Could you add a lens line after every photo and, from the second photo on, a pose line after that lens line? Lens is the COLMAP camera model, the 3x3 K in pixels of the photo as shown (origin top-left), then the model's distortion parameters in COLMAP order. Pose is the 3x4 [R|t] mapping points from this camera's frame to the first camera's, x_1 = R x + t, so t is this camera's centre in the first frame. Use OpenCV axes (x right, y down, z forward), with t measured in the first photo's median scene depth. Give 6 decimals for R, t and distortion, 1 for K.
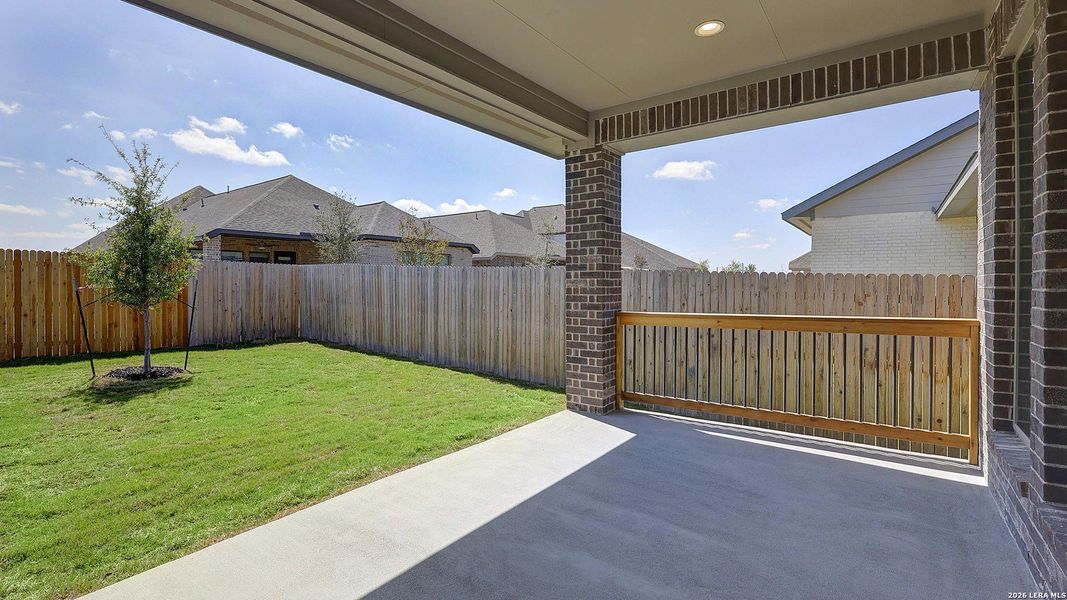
lens RADIAL K [[466.5, 0, 523.6], [0, 466.5, 281.5], [0, 0, 1]] dist [-0.000654, -0.000057]
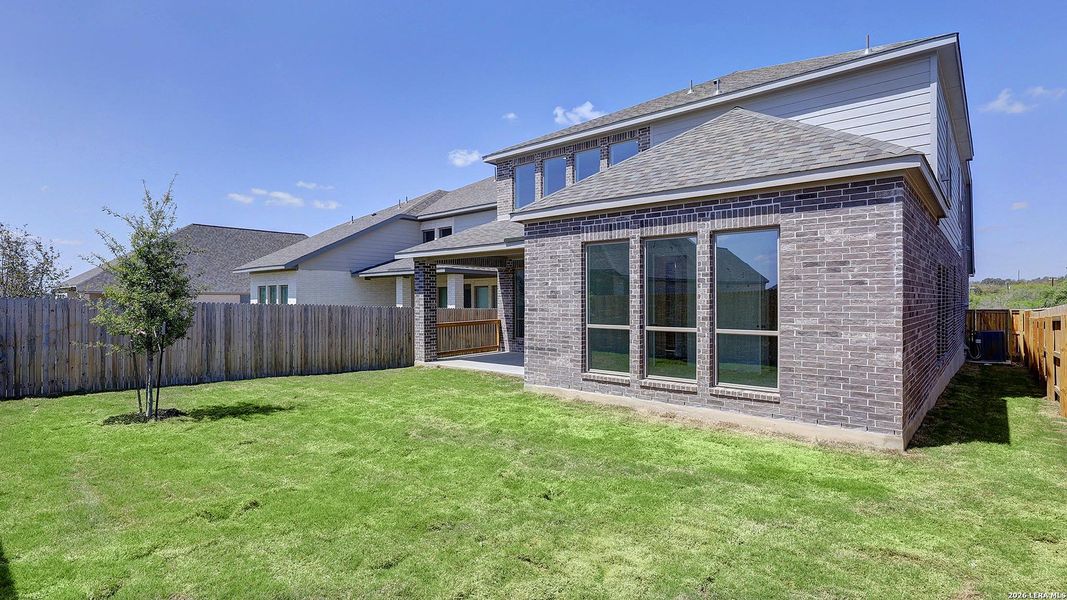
lens RADIAL K [[523.6, 0, 533.9], [0, 523.6, 303.7], [0, 0, 1]] dist [0.000996, 0.000442]
pose [[0.064535, -0.008330, 0.997881, -1.635819], [-0.000802, 0.999964, 0.008400, -0.044921], [-0.997915, -0.001342, 0.064526, 0.115567]]
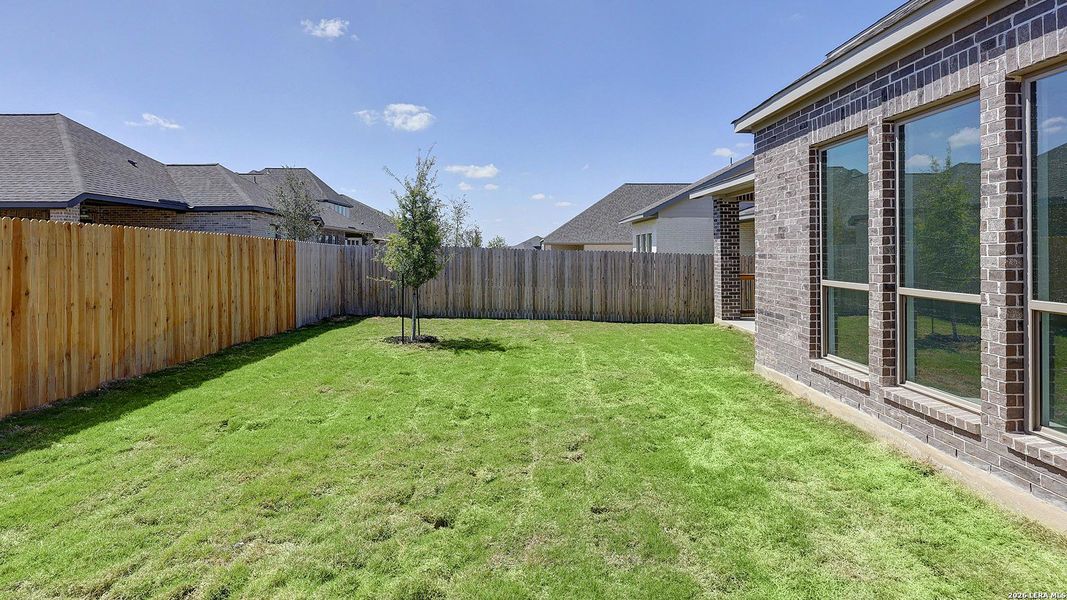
lens RADIAL K [[523.6, 0, 523.0], [0, 523.6, 250.0], [0, 0, 1]] dist [0.000996, 0.000442]
pose [[0.794102, -0.004132, 0.607771, -1.246699], [0.005496, 0.999985, -0.000382, -0.032754], [-0.607760, 0.003643, 0.794112, -0.221690]]
